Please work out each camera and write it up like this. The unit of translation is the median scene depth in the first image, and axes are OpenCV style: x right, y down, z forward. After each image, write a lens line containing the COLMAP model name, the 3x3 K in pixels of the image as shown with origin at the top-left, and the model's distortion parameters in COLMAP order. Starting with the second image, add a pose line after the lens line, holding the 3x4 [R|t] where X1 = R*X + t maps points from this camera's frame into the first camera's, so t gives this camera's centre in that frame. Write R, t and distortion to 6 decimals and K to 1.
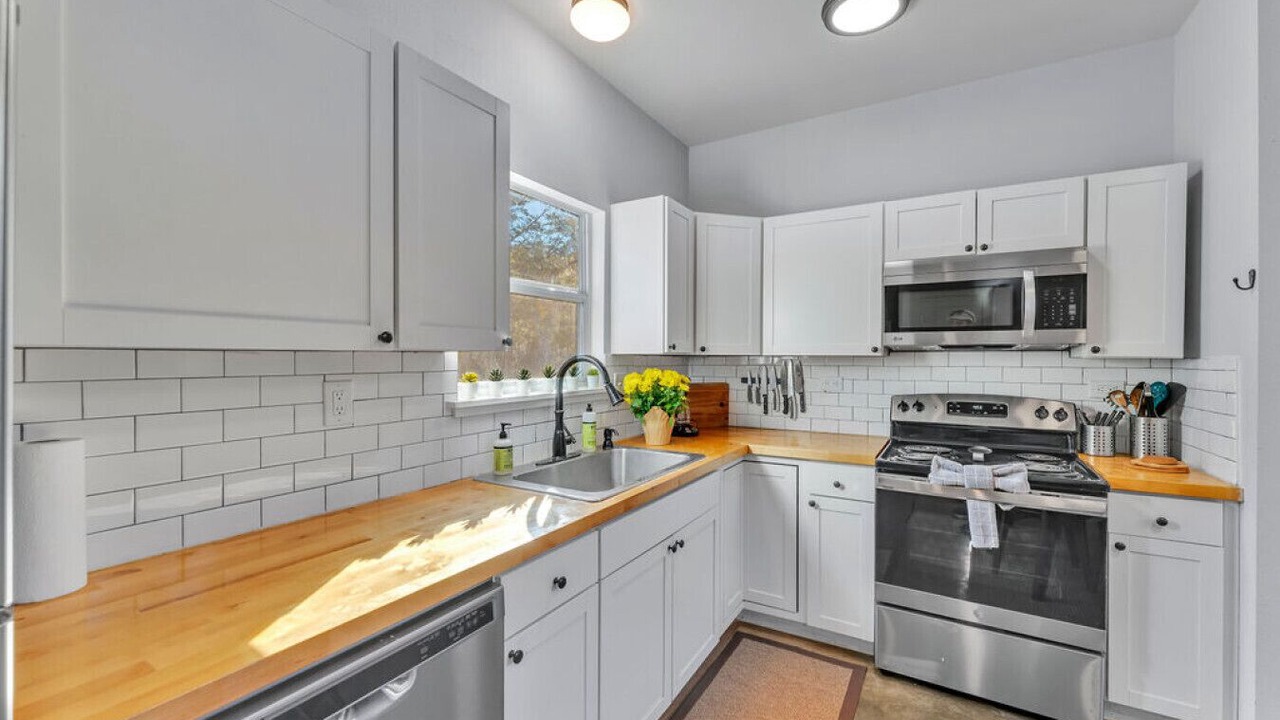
lens RADIAL K [[510.5, 0, 646.0], [0, 510.5, 358.8], [0, 0, 1]] dist [-0.000156, -0.000561]
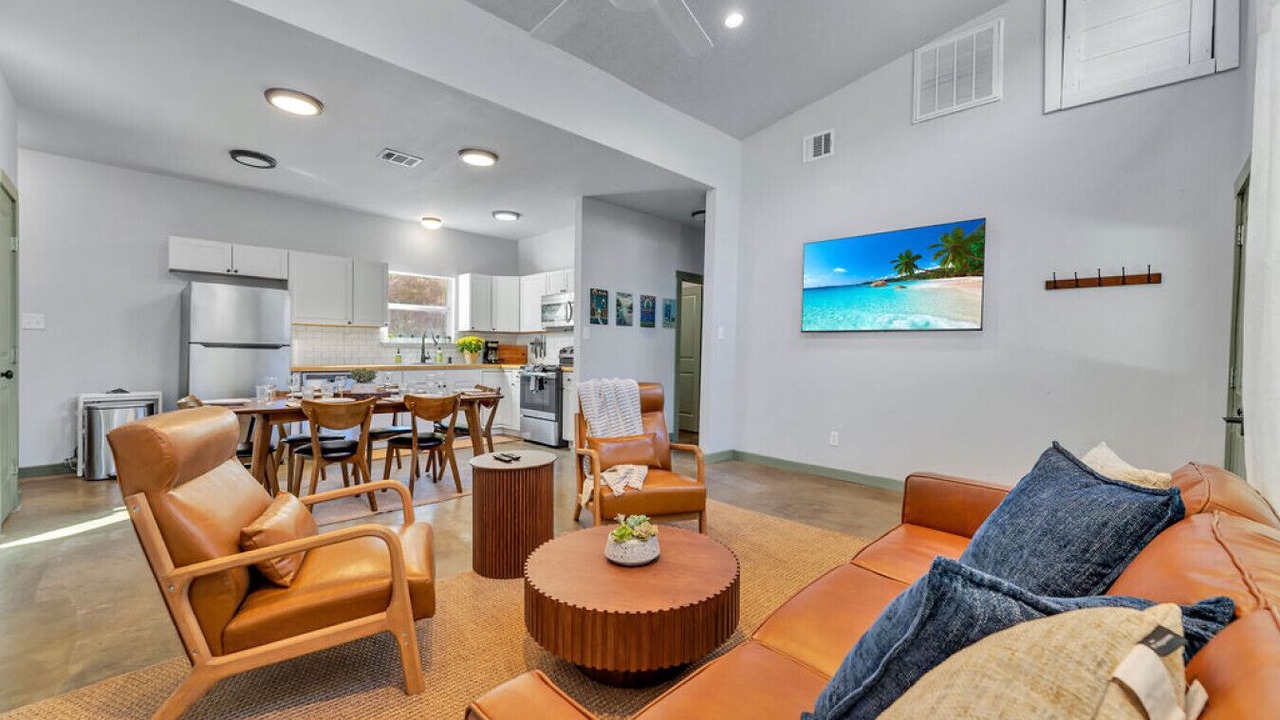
lens RADIAL K [[510.5, 0, 651.3], [0, 510.5, 357.5], [0, 0, 1]] dist [-0.000156, -0.000561]
pose [[0.972080, 0.009275, -0.234464, 1.682579], [-0.008519, 0.999955, 0.004237, 0.119453], [0.234493, -0.002121, 0.972115, -1.492389]]
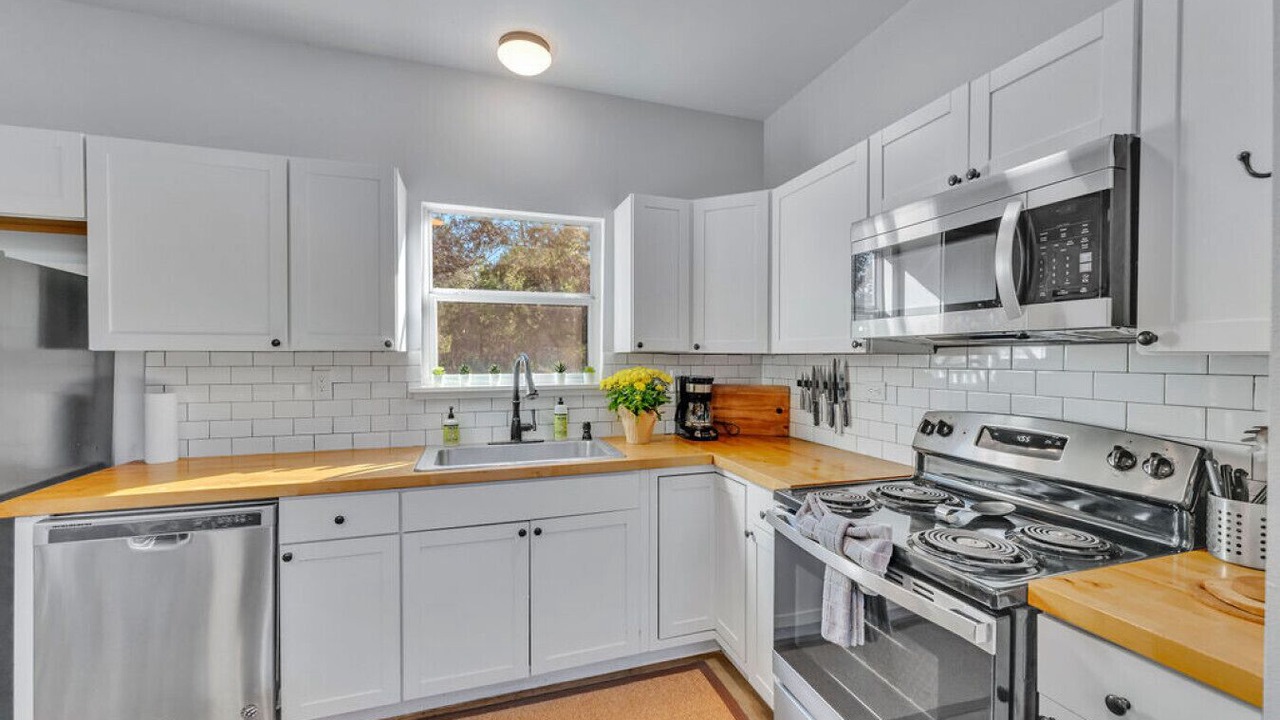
lens RADIAL K [[510.5, 0, 648.2], [0, 510.5, 359.4], [0, 0, 1]] dist [-0.000156, -0.000561]
pose [[0.757022, 0.003288, -0.653381, 0.730306], [-0.002239, 0.999995, 0.002438, 0.001860], [0.653386, -0.000383, 0.757025, 0.273399]]
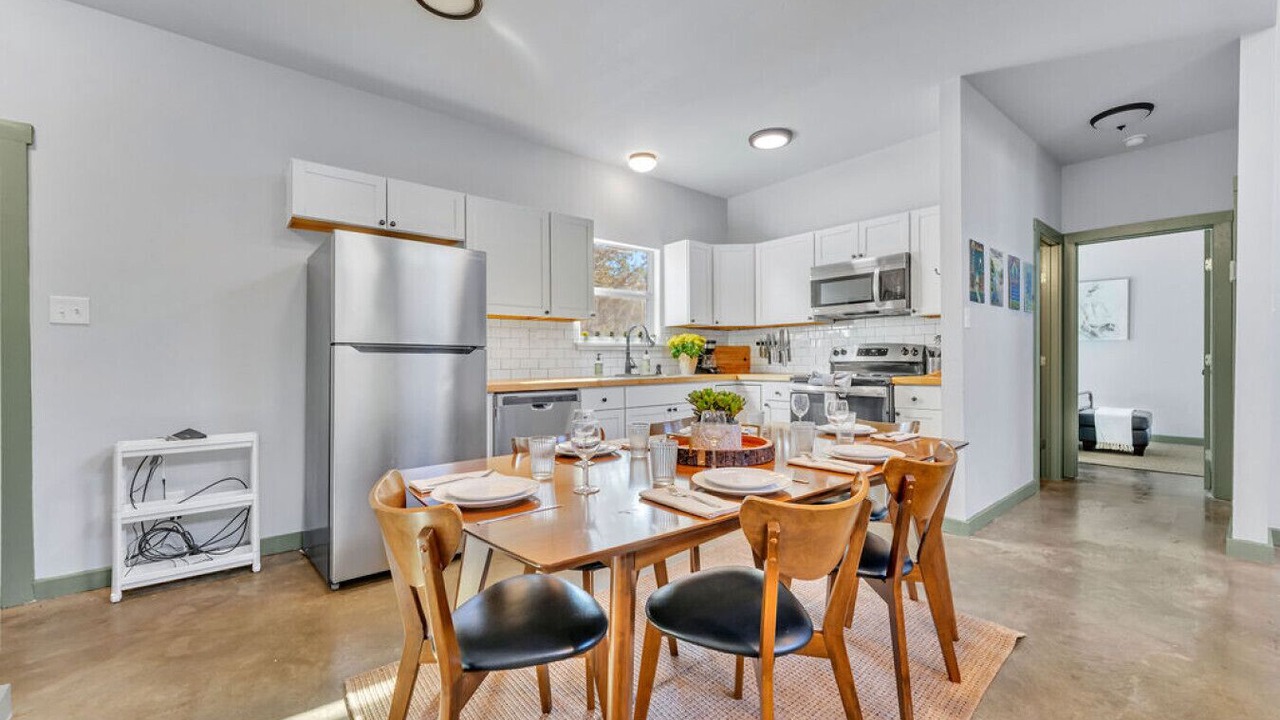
lens RADIAL K [[510.5, 0, 648.2], [0, 510.5, 354.9], [0, 0, 1]] dist [-0.000156, -0.000561]
pose [[0.945869, -0.013109, -0.324283, 0.510890], [0.008694, 0.999849, -0.015060, 0.130257], [0.324431, 0.011425, 0.945840, -0.820552]]
